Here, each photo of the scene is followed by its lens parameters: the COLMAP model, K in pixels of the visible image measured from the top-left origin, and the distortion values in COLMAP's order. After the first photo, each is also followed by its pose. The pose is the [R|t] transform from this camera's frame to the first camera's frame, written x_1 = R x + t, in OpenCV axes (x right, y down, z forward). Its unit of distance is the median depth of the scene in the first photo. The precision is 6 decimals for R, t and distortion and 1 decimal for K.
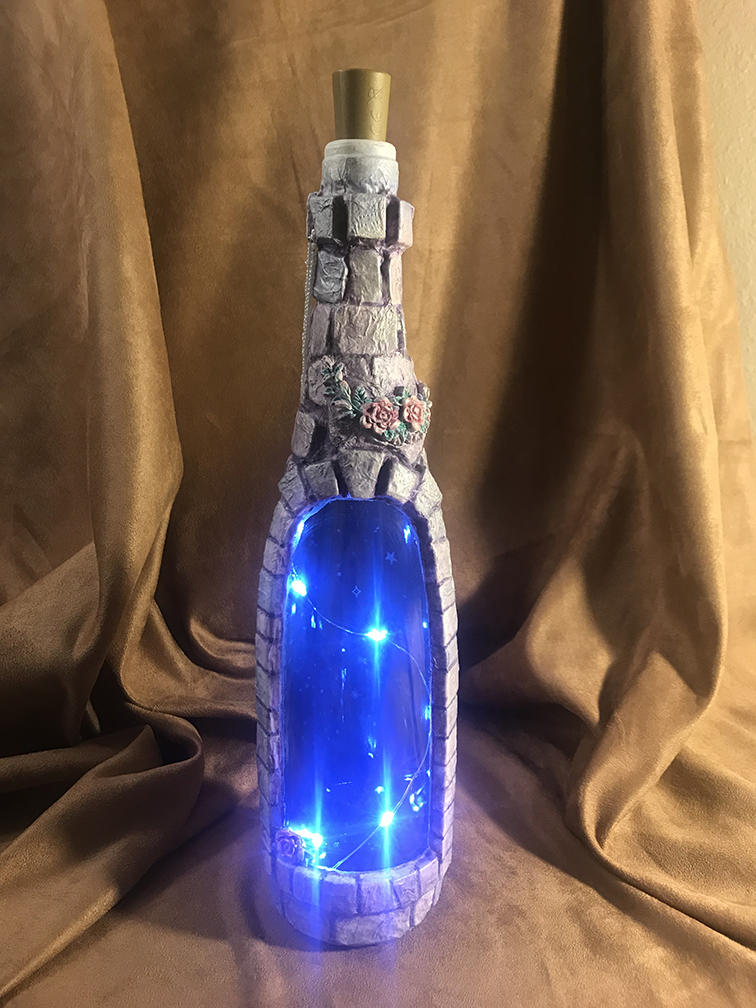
lens RADIAL K [[788.2, 0, 378.0], [0, 788.2, 504.0], [0, 0, 1]] dist [-0.000436, -0.004660]
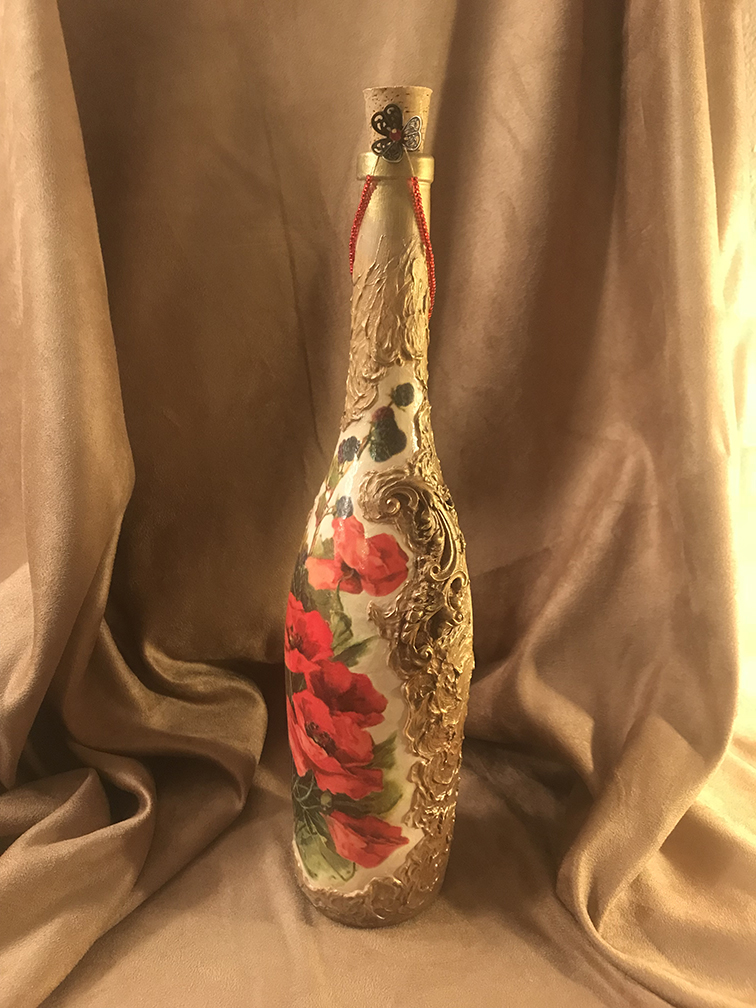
lens RADIAL K [[806.0, 0, 375.8], [0, 806.0, 506.0], [0, 0, 1]] dist [-0.001818, -0.000403]
pose [[0.999695, 0.017782, 0.017117, 0.006749], [-0.018877, 0.997634, 0.066100, -0.074298], [-0.015902, -0.066403, 0.997666, 0.090802]]
